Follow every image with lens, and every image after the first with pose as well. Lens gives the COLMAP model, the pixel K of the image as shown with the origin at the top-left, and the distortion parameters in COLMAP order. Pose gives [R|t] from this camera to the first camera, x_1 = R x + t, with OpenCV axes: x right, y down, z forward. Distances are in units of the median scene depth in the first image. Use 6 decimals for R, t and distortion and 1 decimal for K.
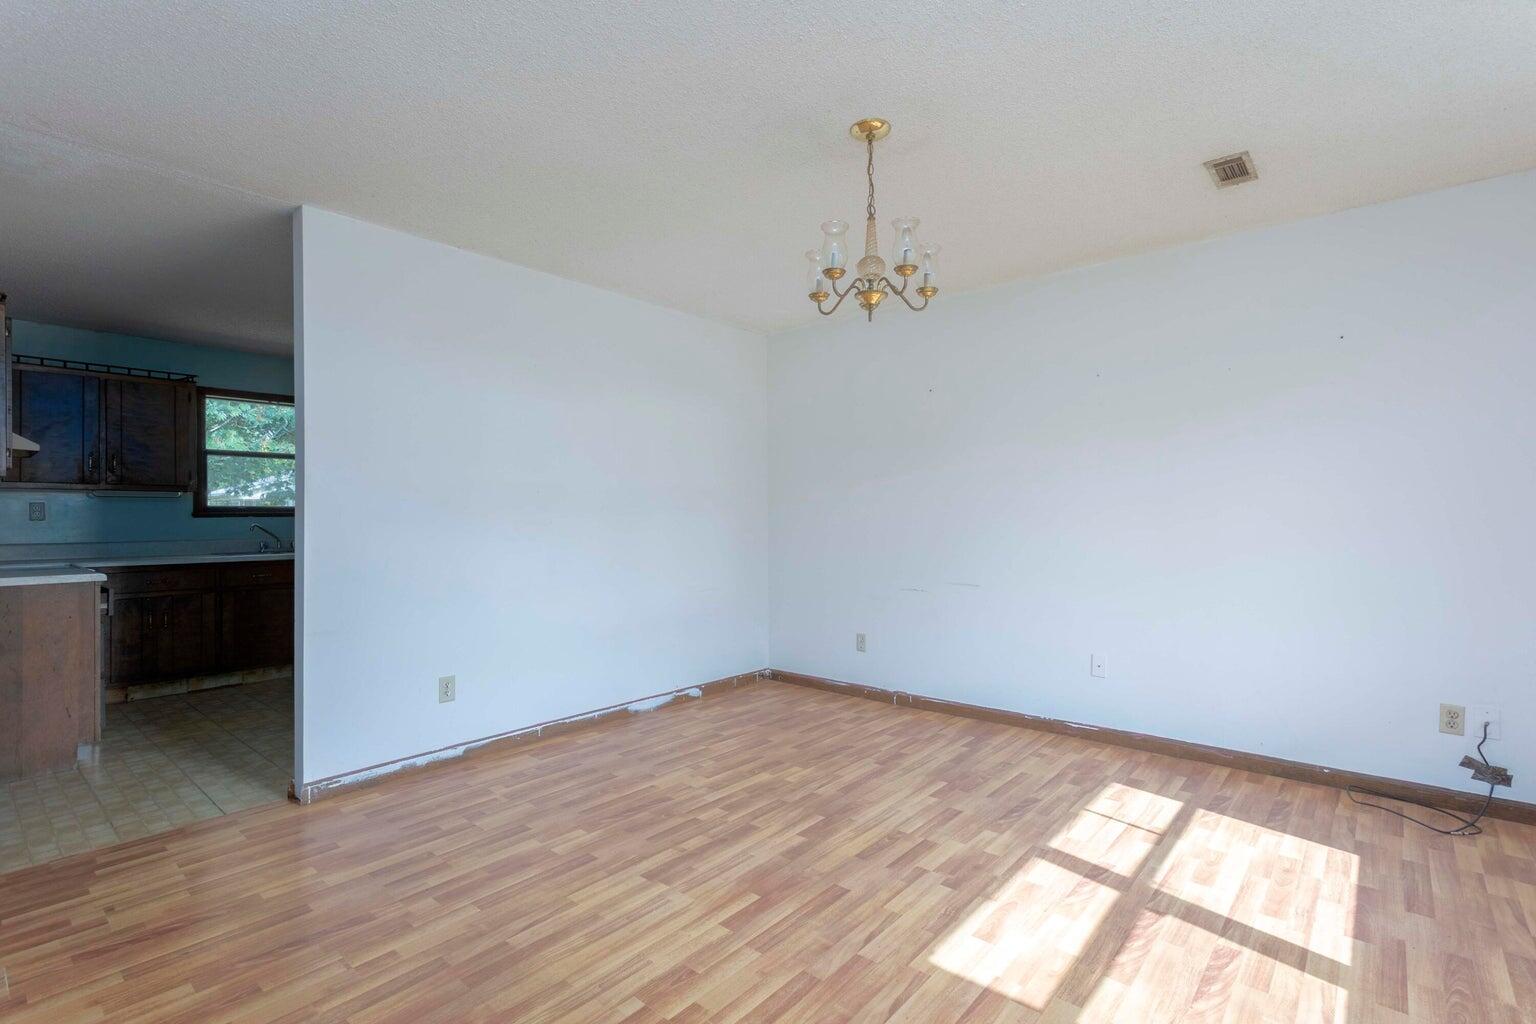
lens RADIAL K [[719.6, 0, 773.9], [0, 719.6, 522.1], [0, 0, 1]] dist [0.002393, -0.001274]
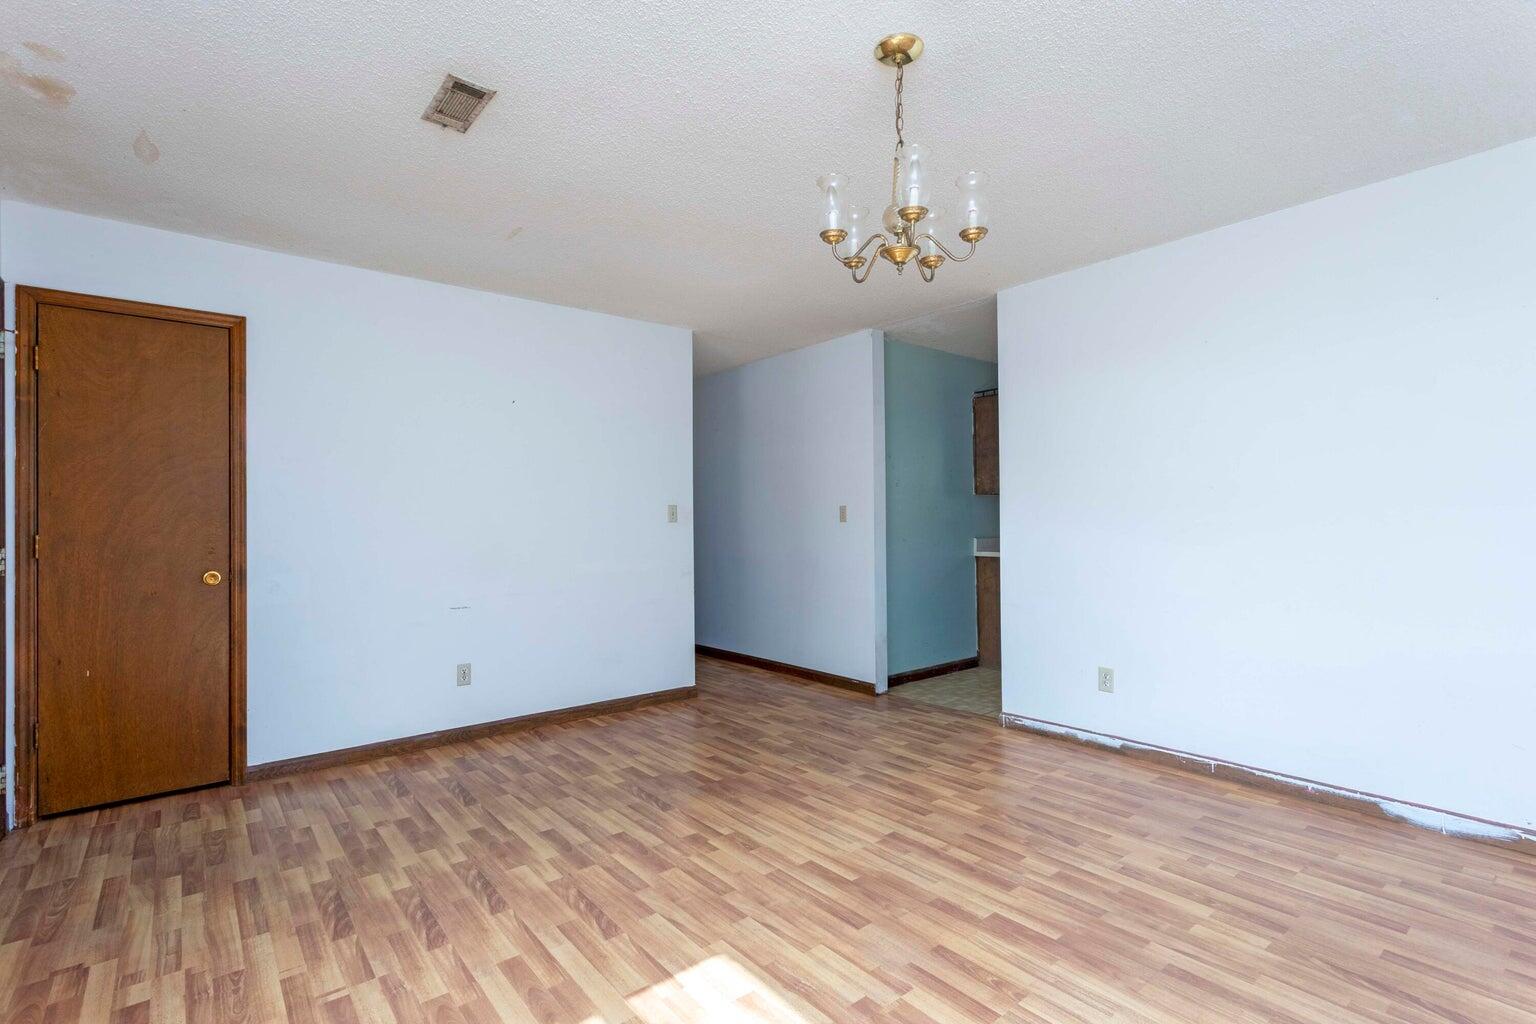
lens RADIAL K [[719.6, 0, 758.7], [0, 719.6, 519.2], [0, 0, 1]] dist [0.002393, -0.001274]
pose [[-0.183643, 0.004110, -0.982984, 0.965587], [0.001968, 0.999991, 0.003814, -0.012975], [0.982991, -0.001234, -0.183649, 0.981822]]
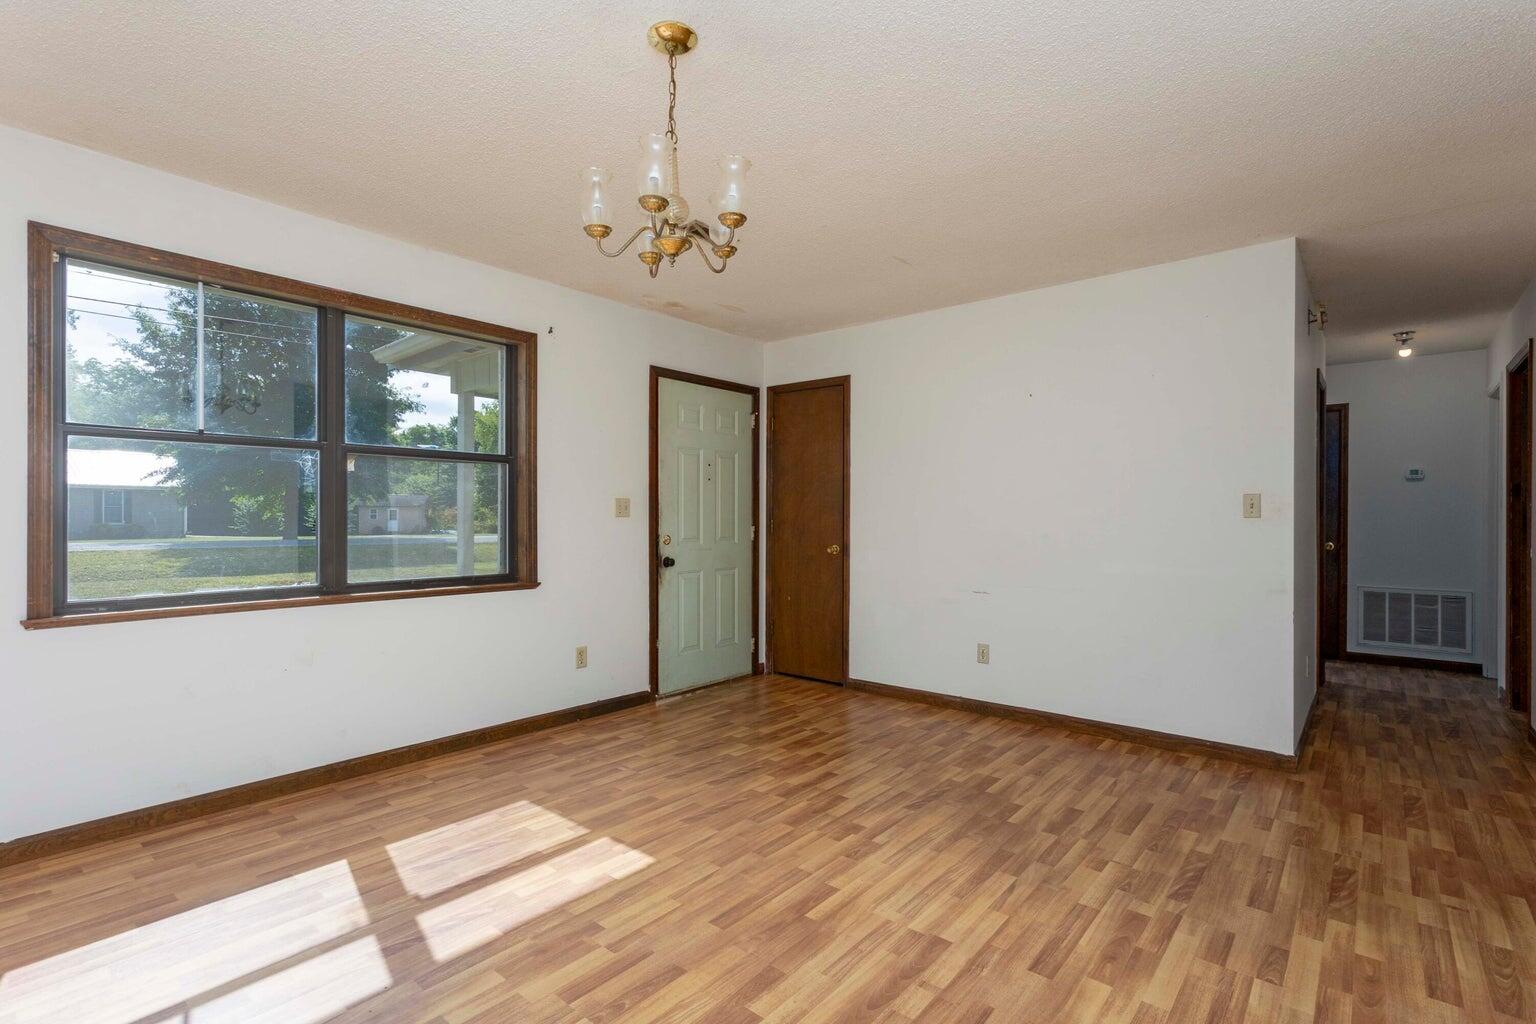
lens RADIAL K [[719.6, 0, 773.7], [0, 719.6, 507.2], [0, 0, 1]] dist [0.002393, -0.001274]
pose [[-0.999922, 0.000914, -0.012477, 0.031721], [0.000944, 0.999997, -0.002388, -0.015680], [0.012474, -0.002400, -0.999919, 1.808272]]
